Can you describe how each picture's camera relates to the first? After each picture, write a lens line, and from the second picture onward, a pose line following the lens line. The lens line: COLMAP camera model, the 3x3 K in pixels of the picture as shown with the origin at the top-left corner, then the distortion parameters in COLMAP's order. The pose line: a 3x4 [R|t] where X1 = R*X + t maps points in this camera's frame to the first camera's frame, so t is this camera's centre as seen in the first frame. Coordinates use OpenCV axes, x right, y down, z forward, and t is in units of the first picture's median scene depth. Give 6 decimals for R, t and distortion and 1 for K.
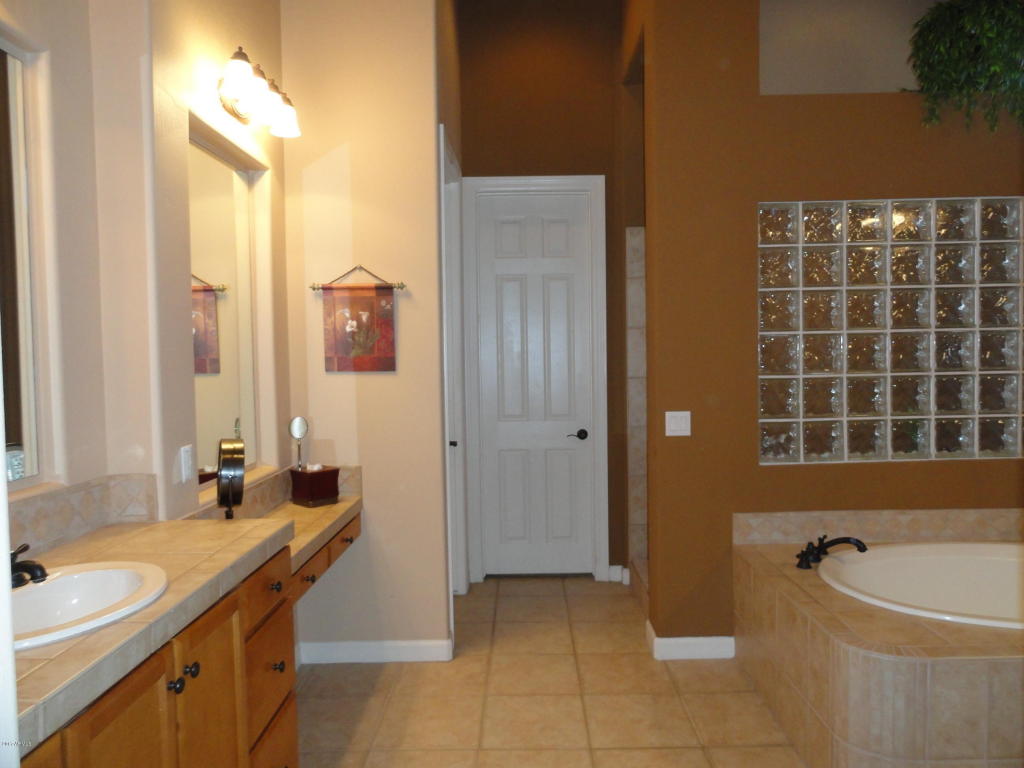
lens RADIAL K [[715.5, 0, 512.0], [0, 715.5, 384.0], [0, 0, 1]] dist [0.003461, 0.003157]
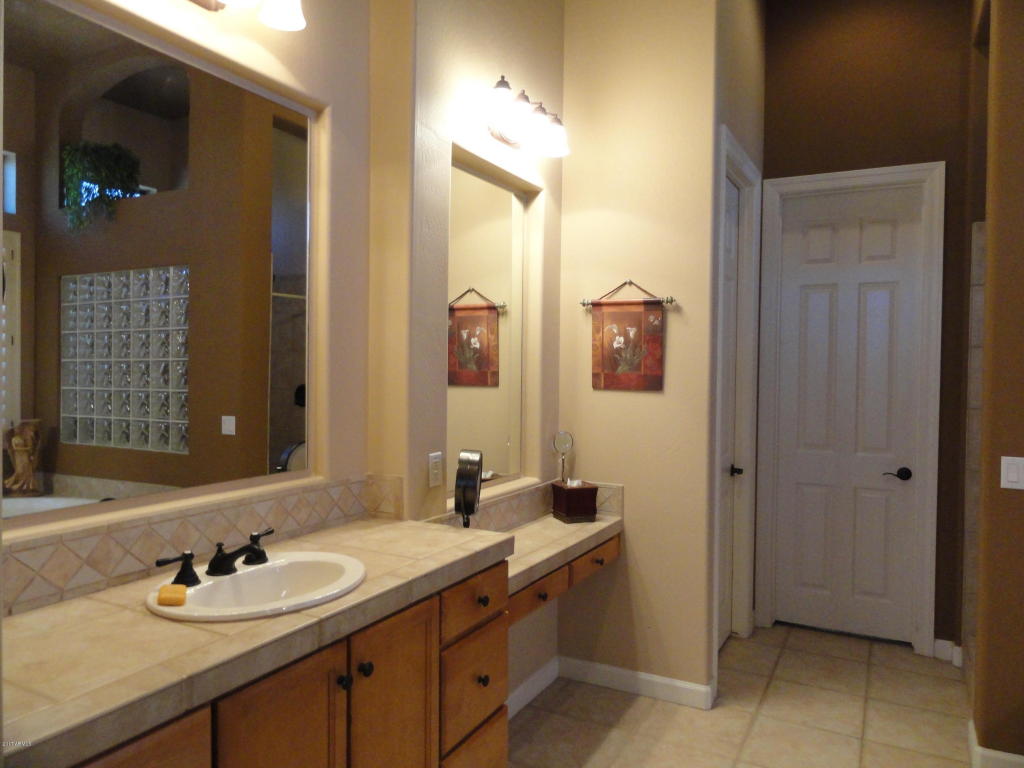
lens RADIAL K [[715.5, 0, 512.0], [0, 715.5, 384.0], [0, 0, 1]] dist [0.003461, 0.003157]
pose [[0.889553, 0.036241, -0.455392, 0.093516], [-0.044619, 0.998975, -0.007658, -0.009897], [0.454648, 0.027132, 0.890258, 0.064717]]
